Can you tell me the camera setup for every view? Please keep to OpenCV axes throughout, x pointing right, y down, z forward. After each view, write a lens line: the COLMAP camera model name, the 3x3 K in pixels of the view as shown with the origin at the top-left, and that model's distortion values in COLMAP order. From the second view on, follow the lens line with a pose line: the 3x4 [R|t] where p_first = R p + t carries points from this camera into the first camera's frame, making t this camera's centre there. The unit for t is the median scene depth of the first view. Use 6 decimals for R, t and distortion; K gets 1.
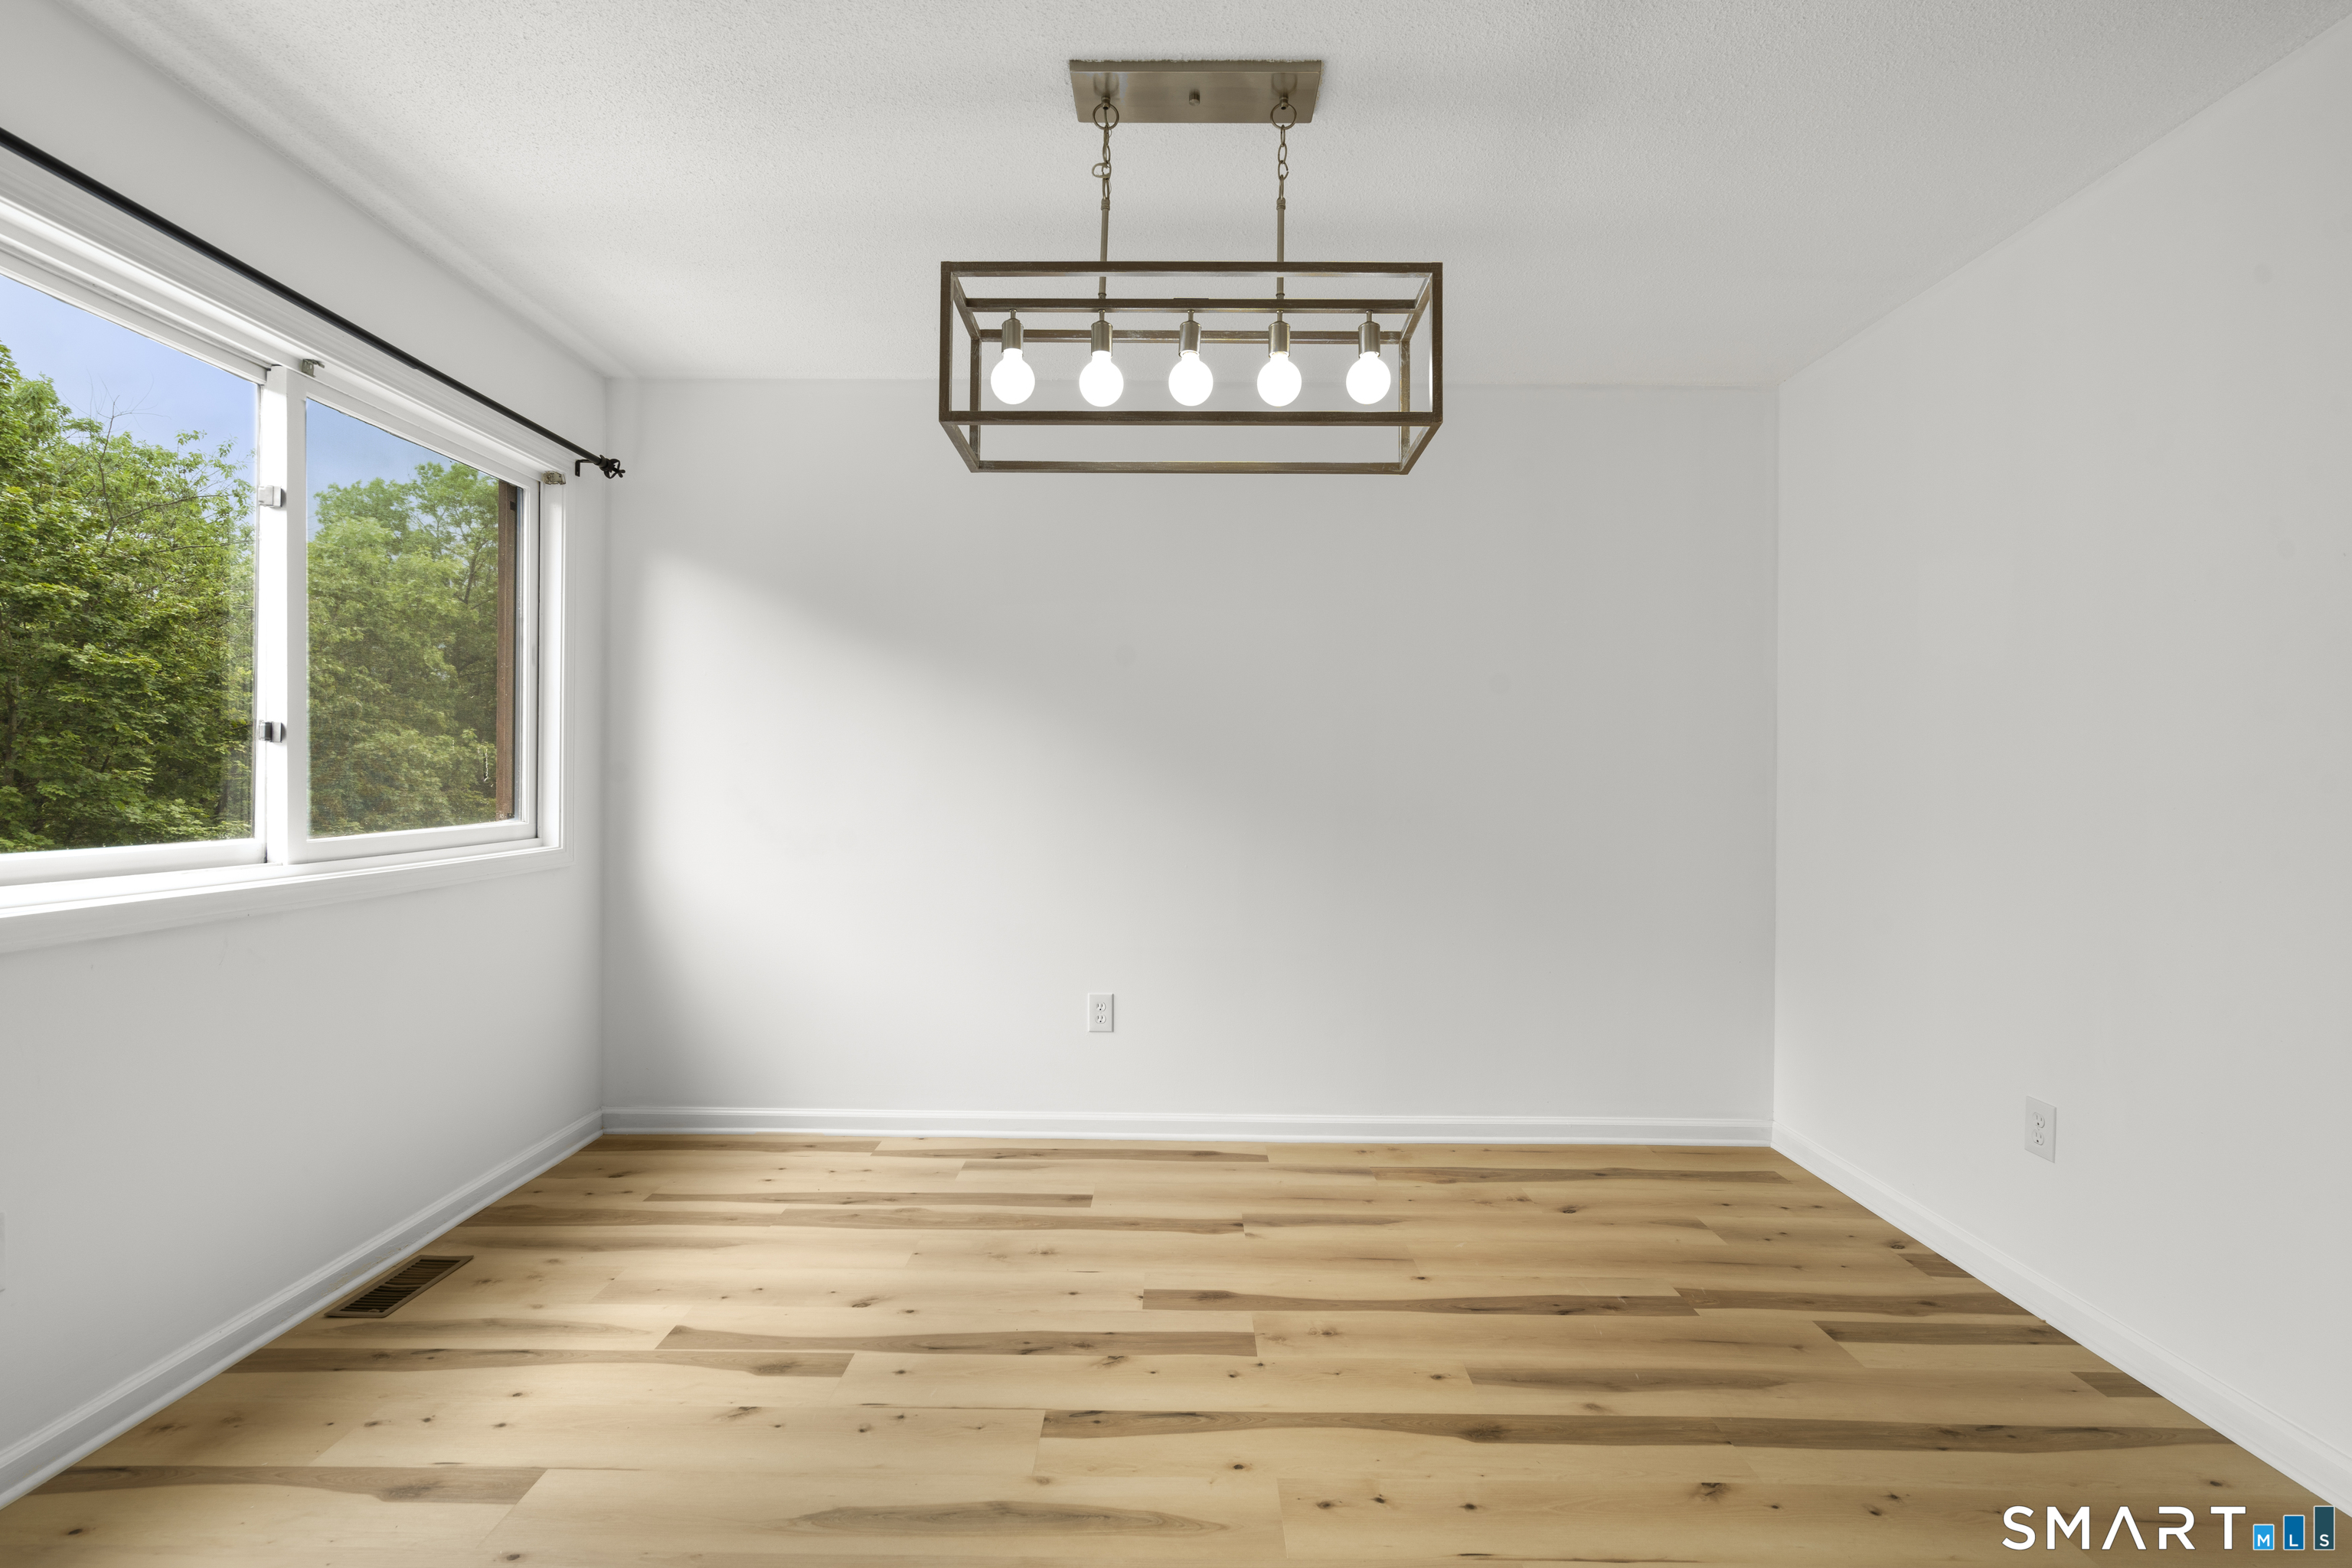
lens RADIAL K [[1050.4, 0, 1180.6], [0, 1050.4, 787.9], [0, 0, 1]] dist [-0.001091, 0.000412]
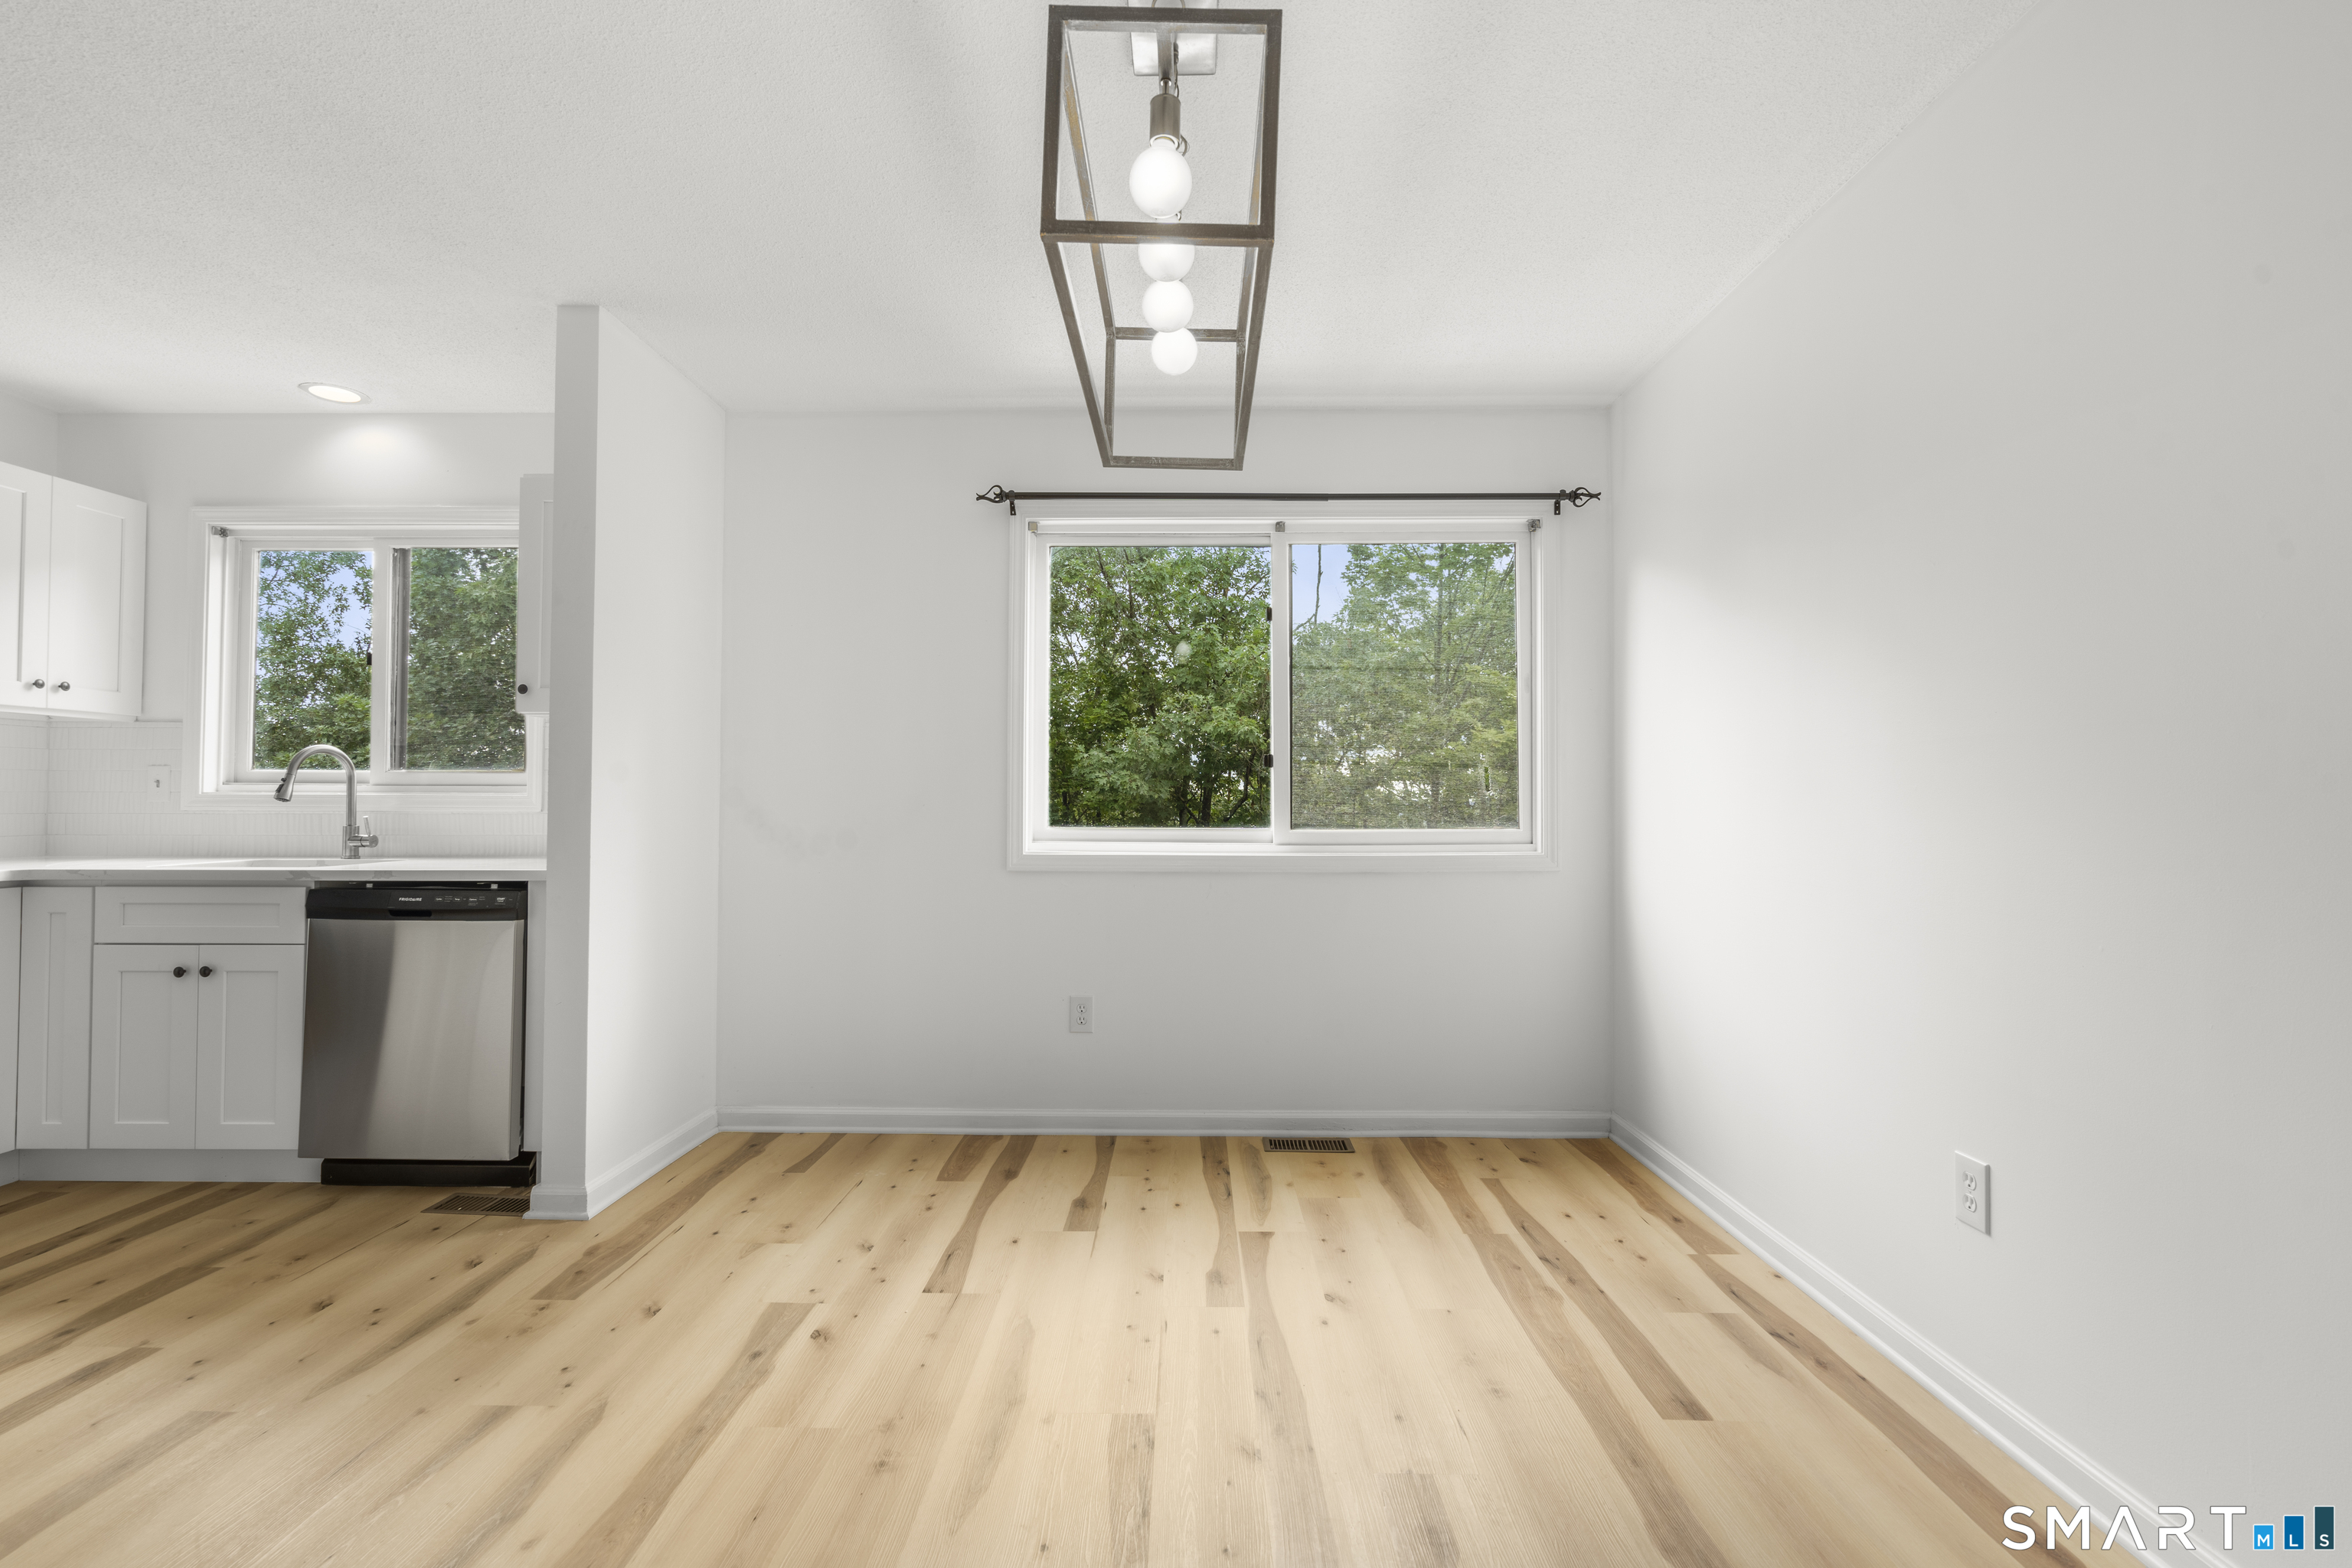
lens RADIAL K [[1056.1, 0, 1176.0], [0, 1056.1, 784.0], [0, 0, 1]] dist [-0.005355, 0.000074]
pose [[-0.008396, -0.028873, -0.999548, 0.615762], [-0.014680, 0.999479, -0.028748, 0.025003], [0.999857, 0.014432, -0.008815, 0.724592]]
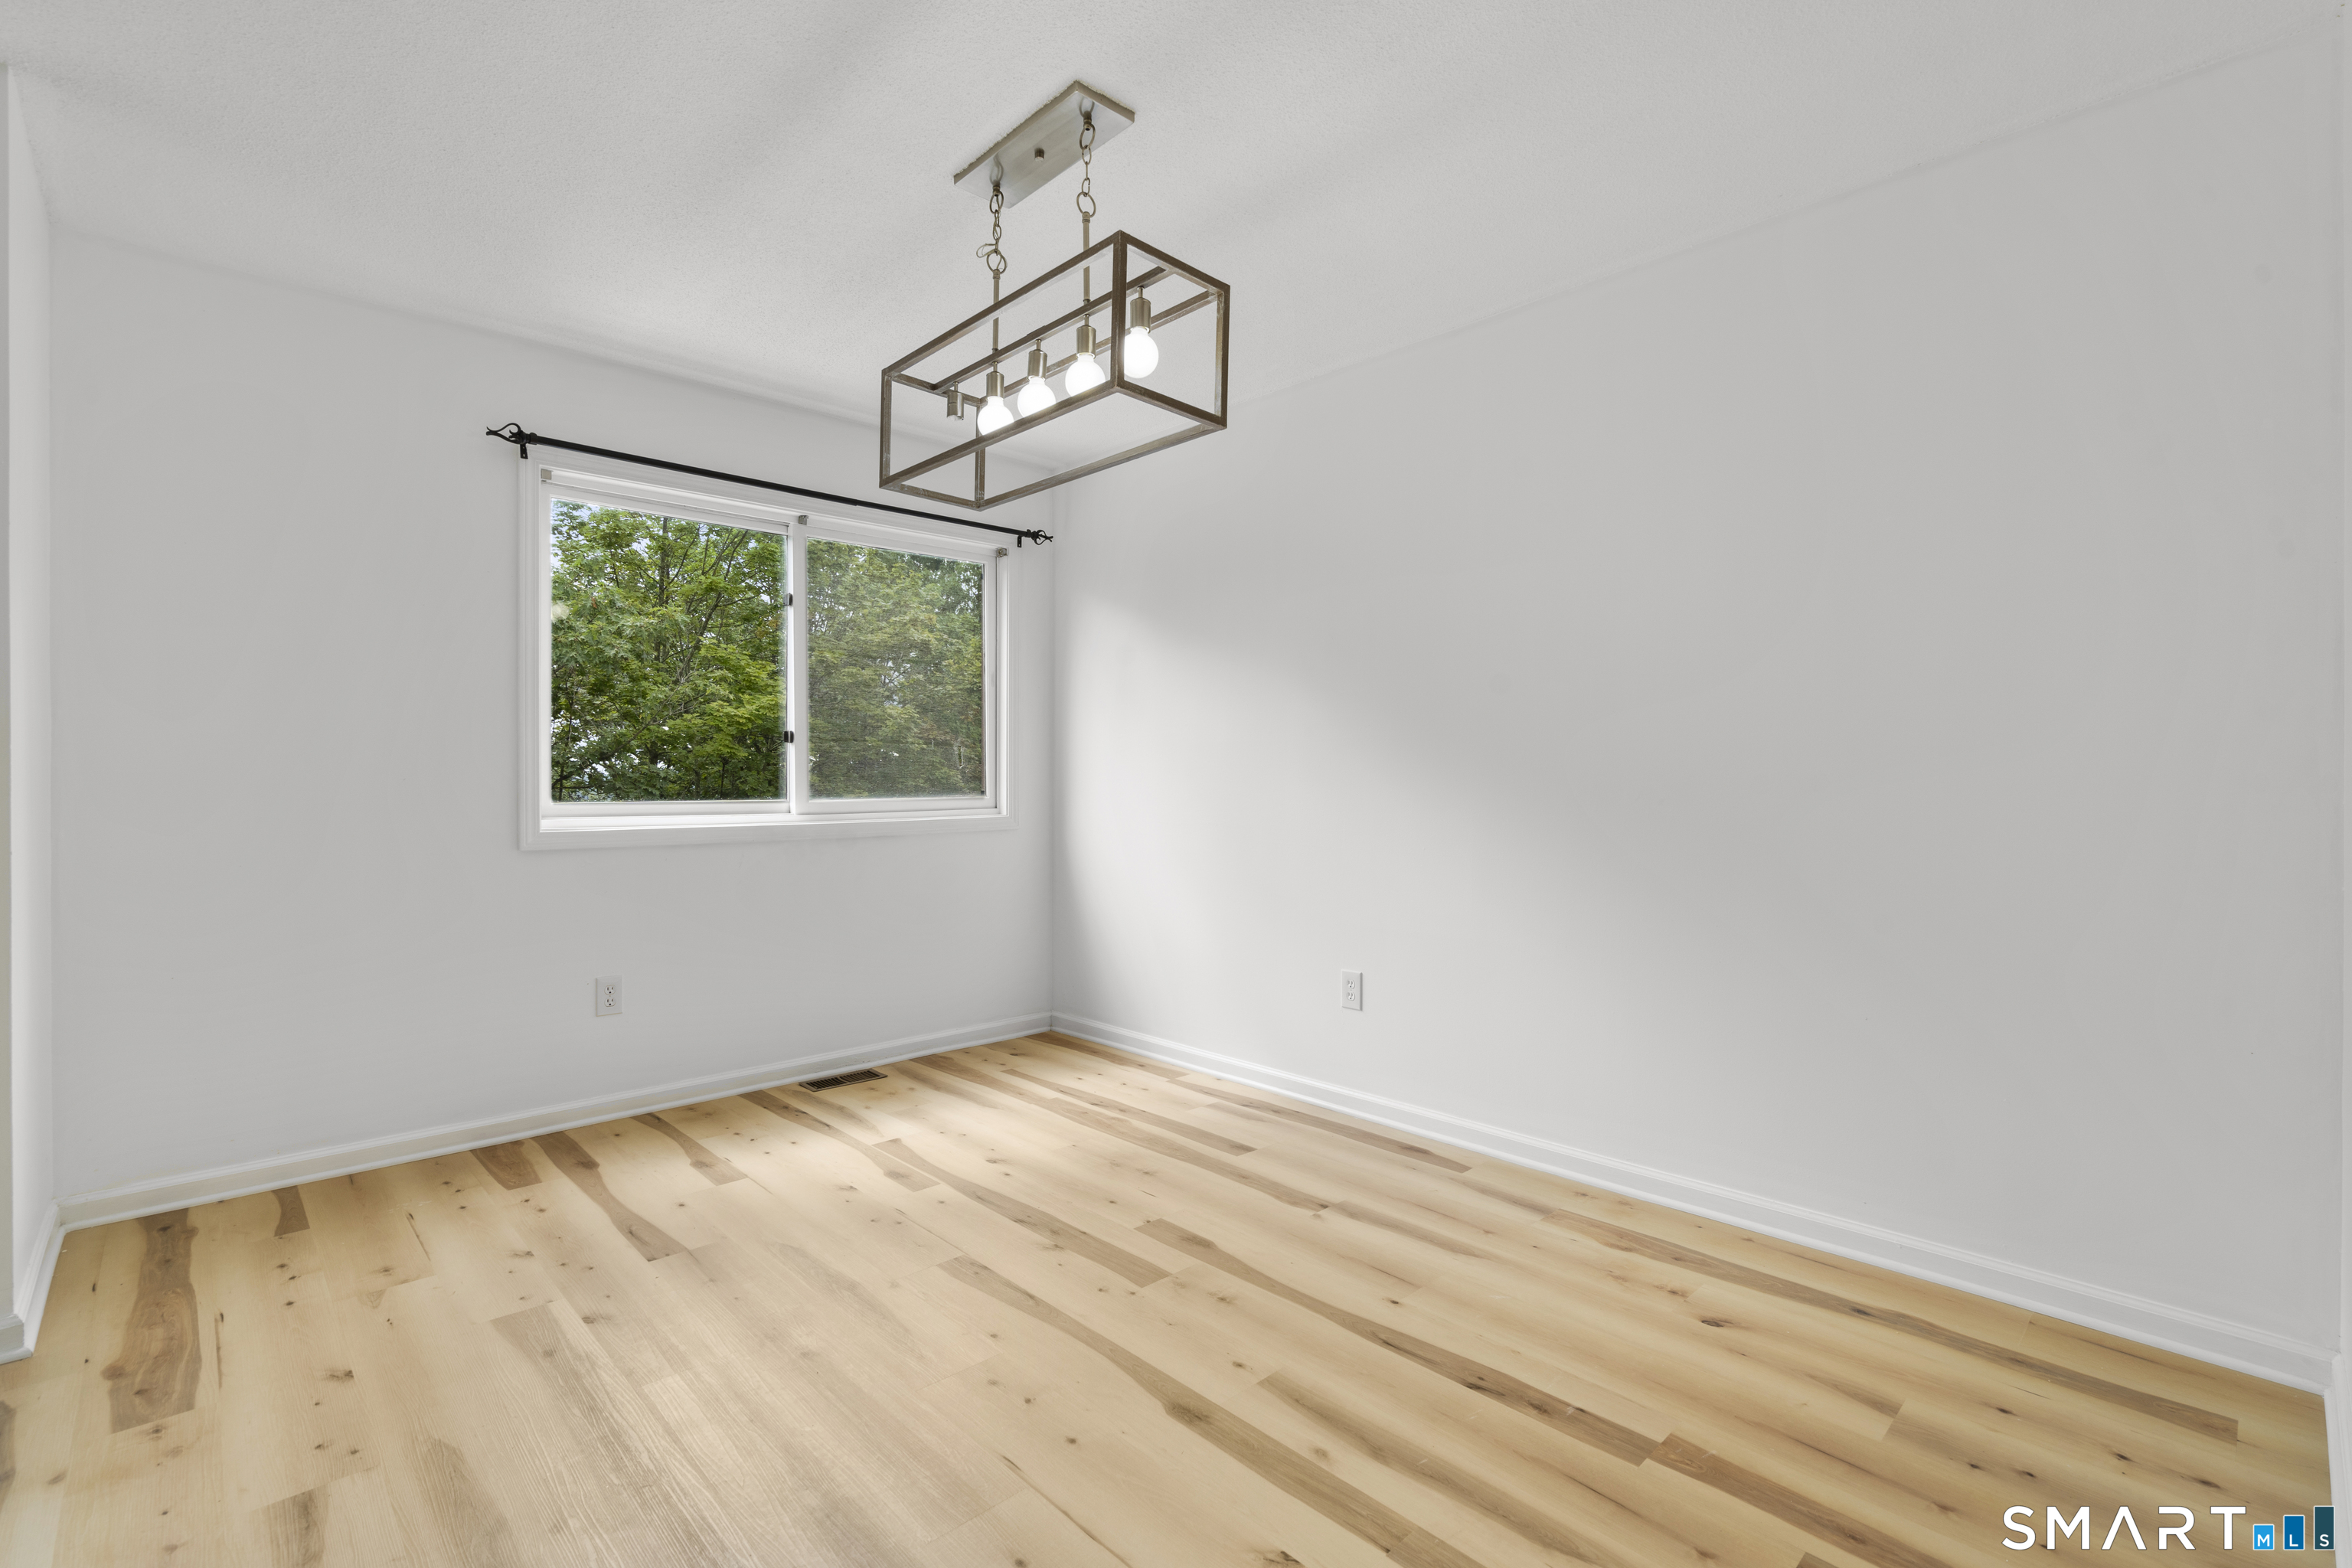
lens RADIAL K [[1057.5, 0, 1176.0], [0, 1057.5, 784.0], [0, 0, 1]] dist [0.000706, 0.000868]
pose [[0.690683, -0.006127, -0.723132, 0.679211], [-0.000656, 0.999958, -0.009099, 0.032416], [0.723157, 0.006758, 0.690650, 0.220279]]
